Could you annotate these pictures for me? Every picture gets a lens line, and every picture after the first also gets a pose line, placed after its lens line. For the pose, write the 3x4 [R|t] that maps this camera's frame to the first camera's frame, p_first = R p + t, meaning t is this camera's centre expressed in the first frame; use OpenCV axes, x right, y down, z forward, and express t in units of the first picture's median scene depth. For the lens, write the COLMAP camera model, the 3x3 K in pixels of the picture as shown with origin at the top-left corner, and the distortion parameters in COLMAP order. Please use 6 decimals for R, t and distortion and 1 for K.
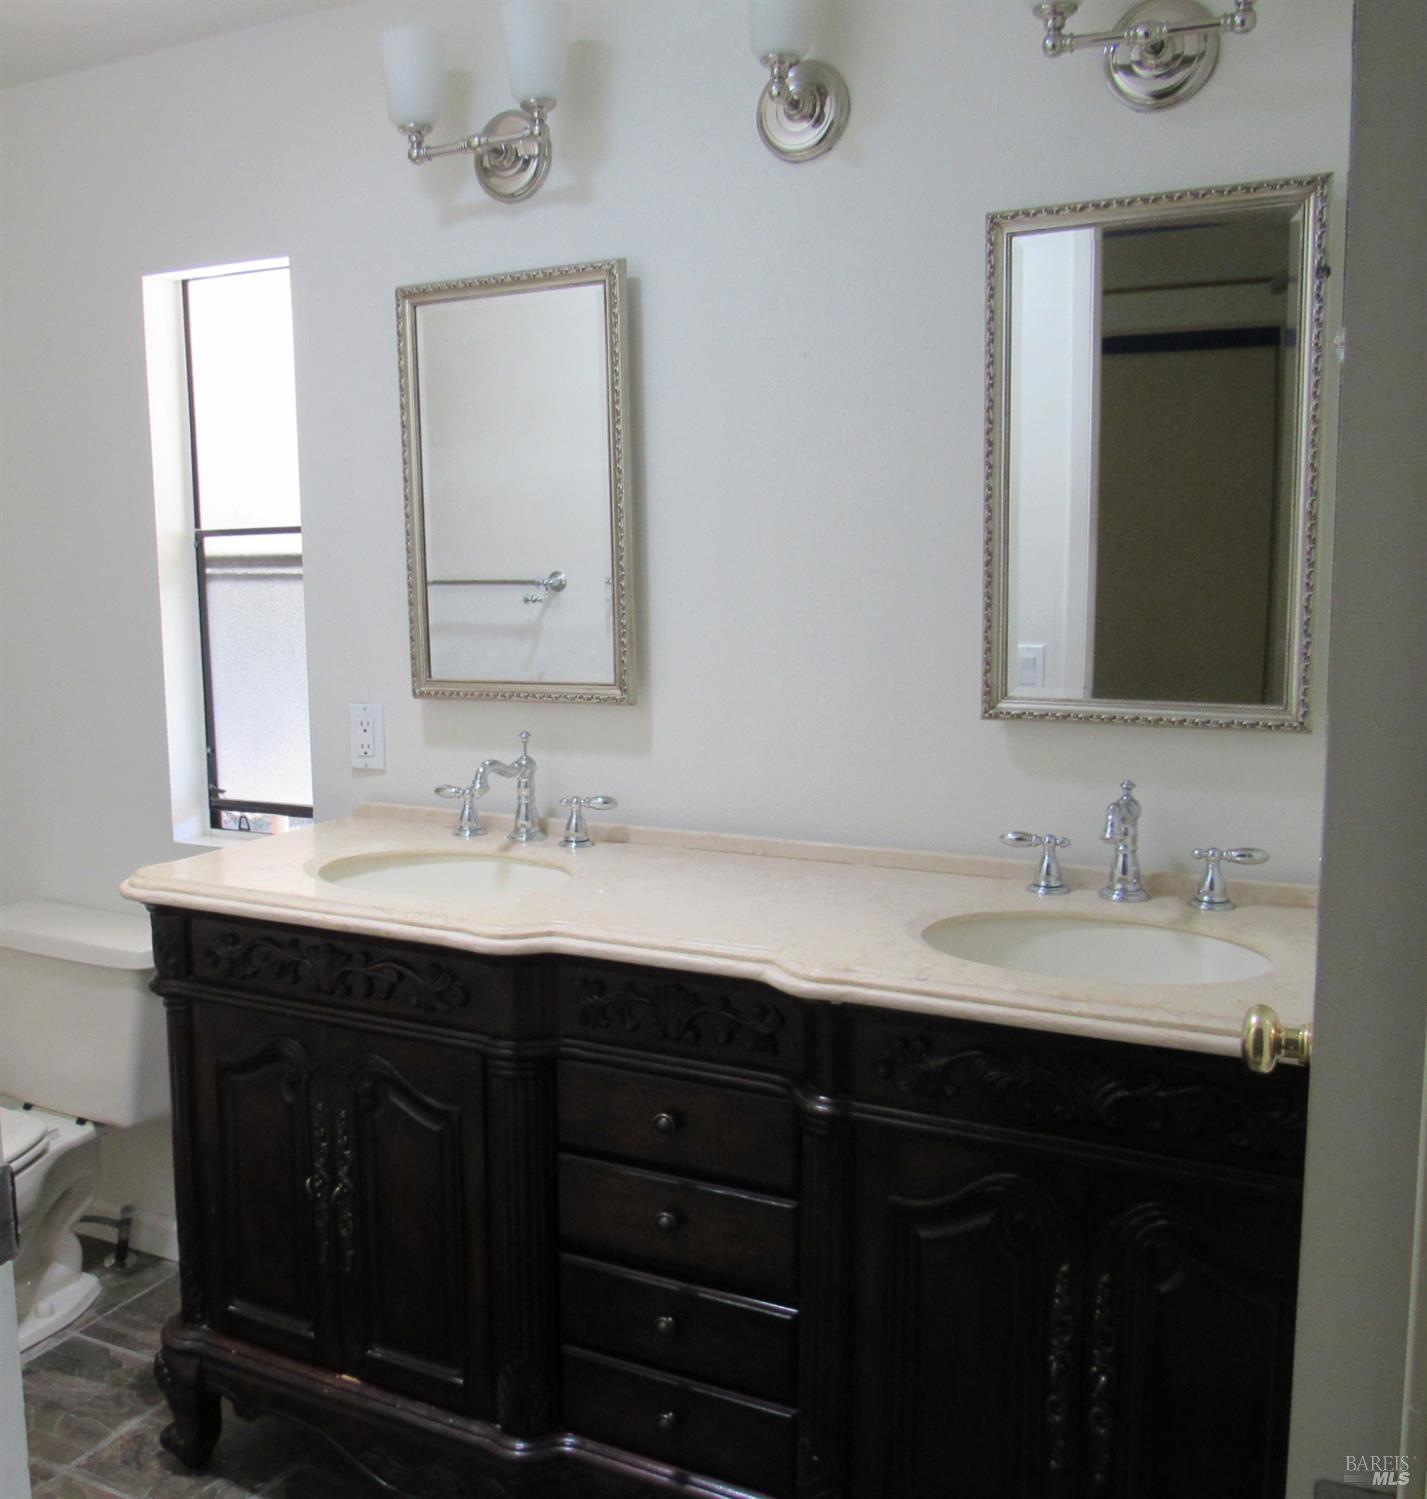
lens RADIAL K [[1541.2, 0, 713.5], [0, 1541.2, 749.5], [0, 0, 1]] dist [0.001344, -0.006313]
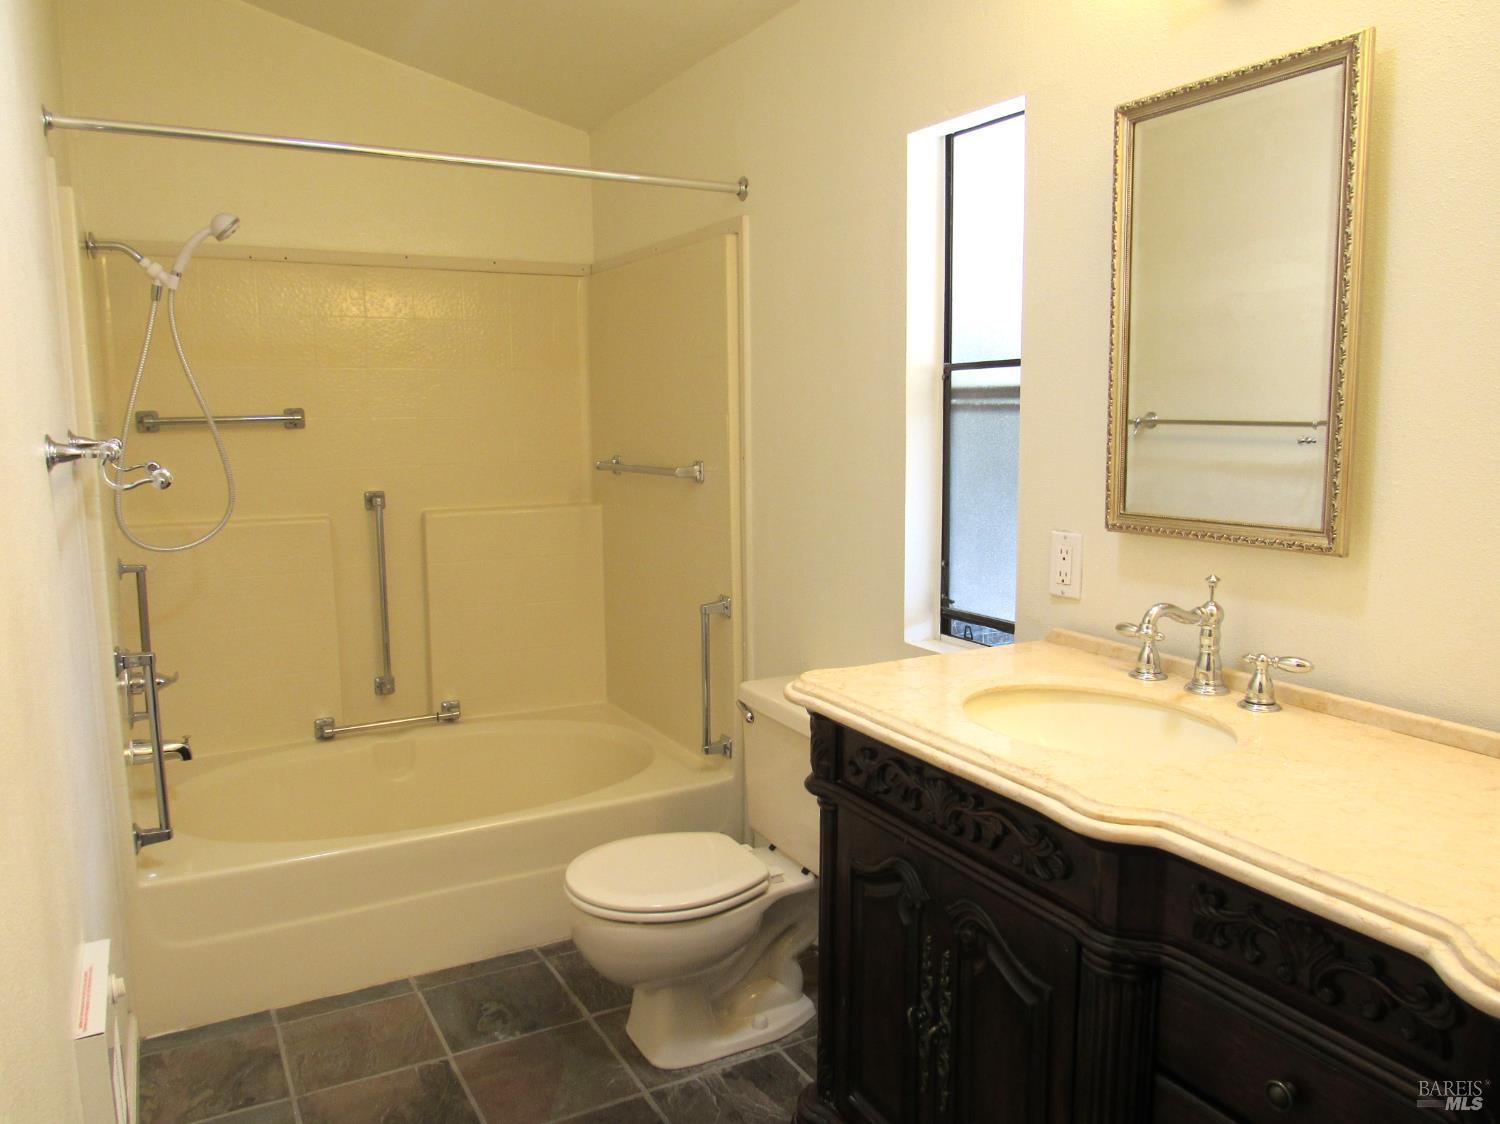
lens RADIAL K [[1181.0, 0, 750.0], [0, 1181.0, 562.0], [0, 0, 1]] dist [-0.038021, 0.033618]
pose [[0.818790, 0.085627, -0.567672, 0.048478], [-0.083590, 0.996058, 0.029677, -0.017458], [0.567975, 0.023153, 0.822720, 0.273119]]
